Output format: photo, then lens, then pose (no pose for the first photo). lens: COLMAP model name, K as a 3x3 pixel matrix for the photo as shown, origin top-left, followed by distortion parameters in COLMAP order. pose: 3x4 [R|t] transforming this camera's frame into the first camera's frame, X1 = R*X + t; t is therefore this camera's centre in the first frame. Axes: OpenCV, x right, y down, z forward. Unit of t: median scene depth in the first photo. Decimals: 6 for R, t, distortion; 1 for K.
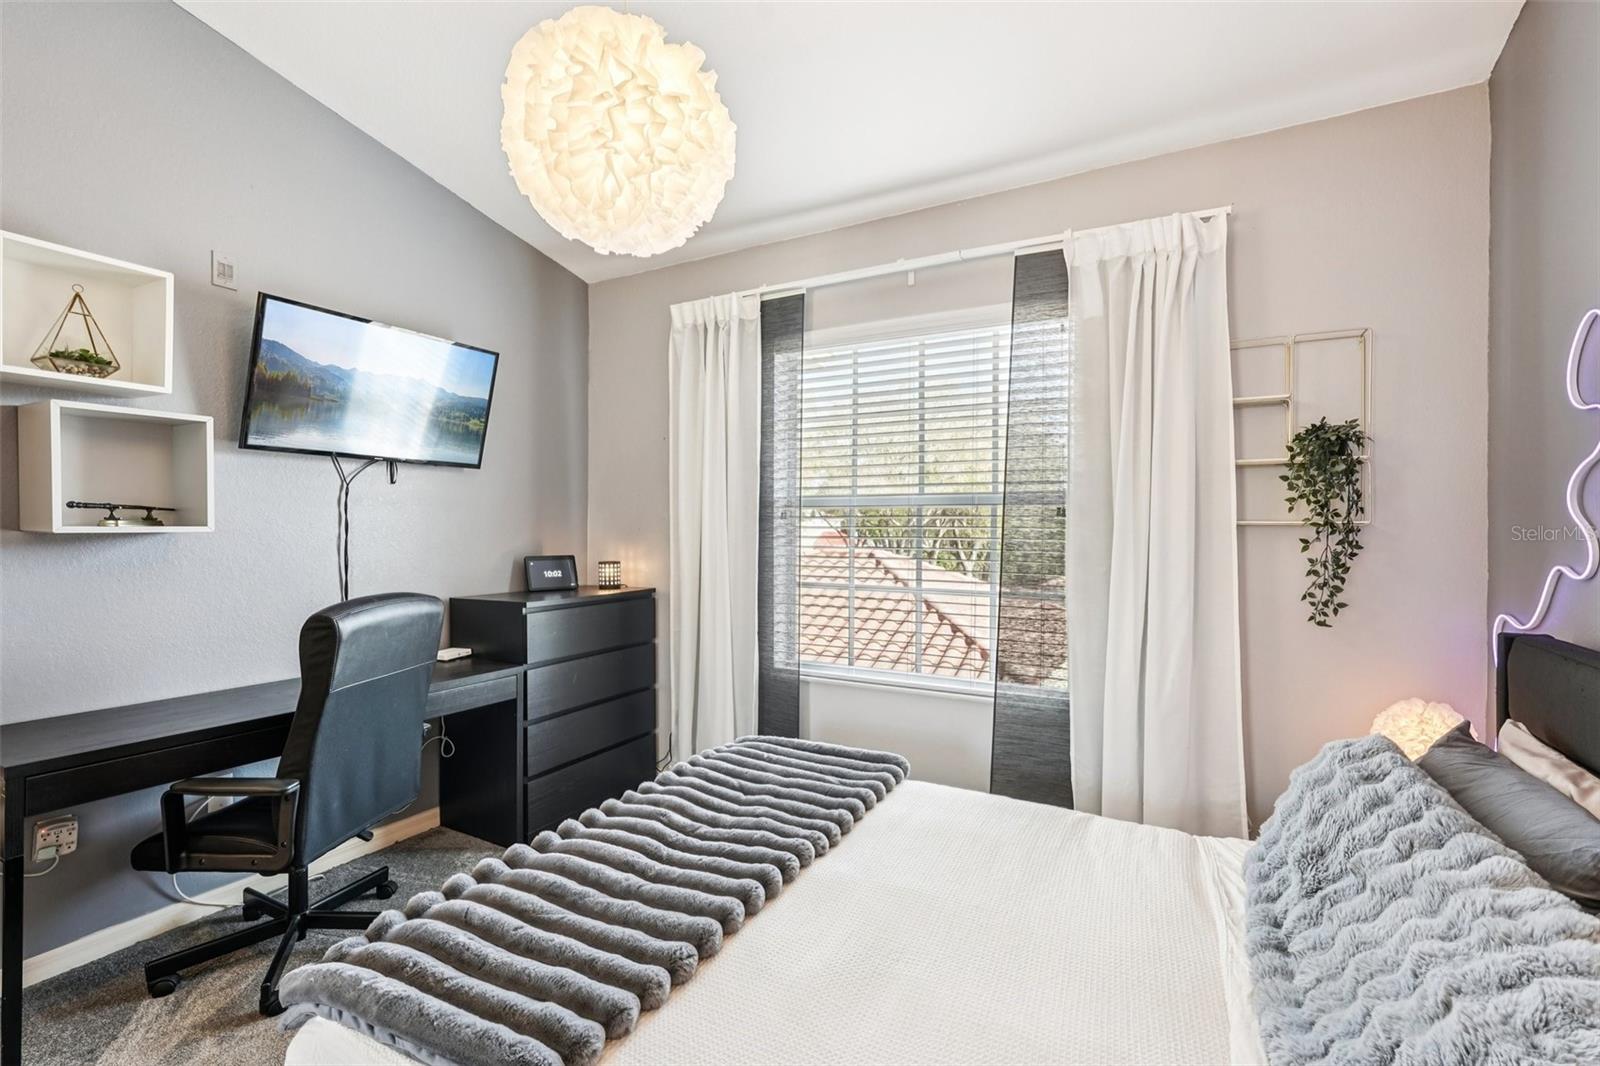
lens RADIAL K [[711.2, 0, 797.3], [0, 711.2, 543.2], [0, 0, 1]] dist [-0.002344, -0.000110]
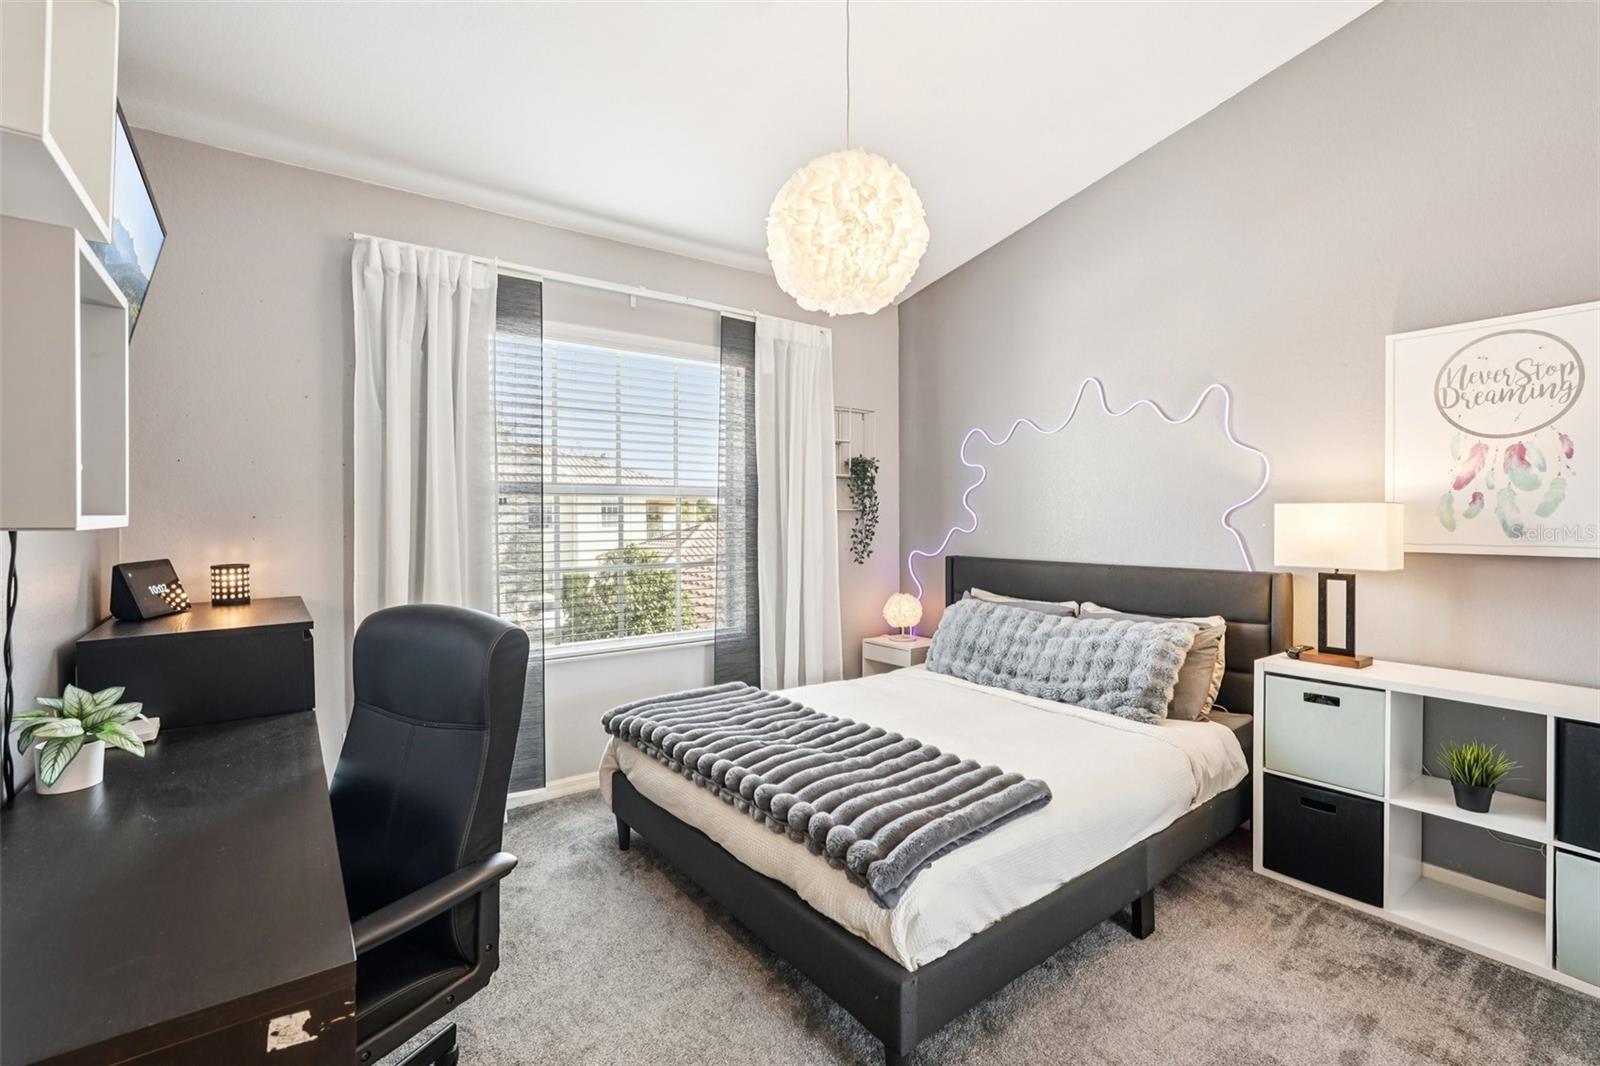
lens RADIAL K [[711.2, 0, 797.3], [0, 711.2, 543.2], [0, 0, 1]] dist [-0.002344, -0.000110]
pose [[0.422054, -0.038640, 0.905747, -0.942523], [0.029404, 0.999149, 0.028923, 0.001056], [-0.906094, 0.014425, 0.422831, 0.308073]]
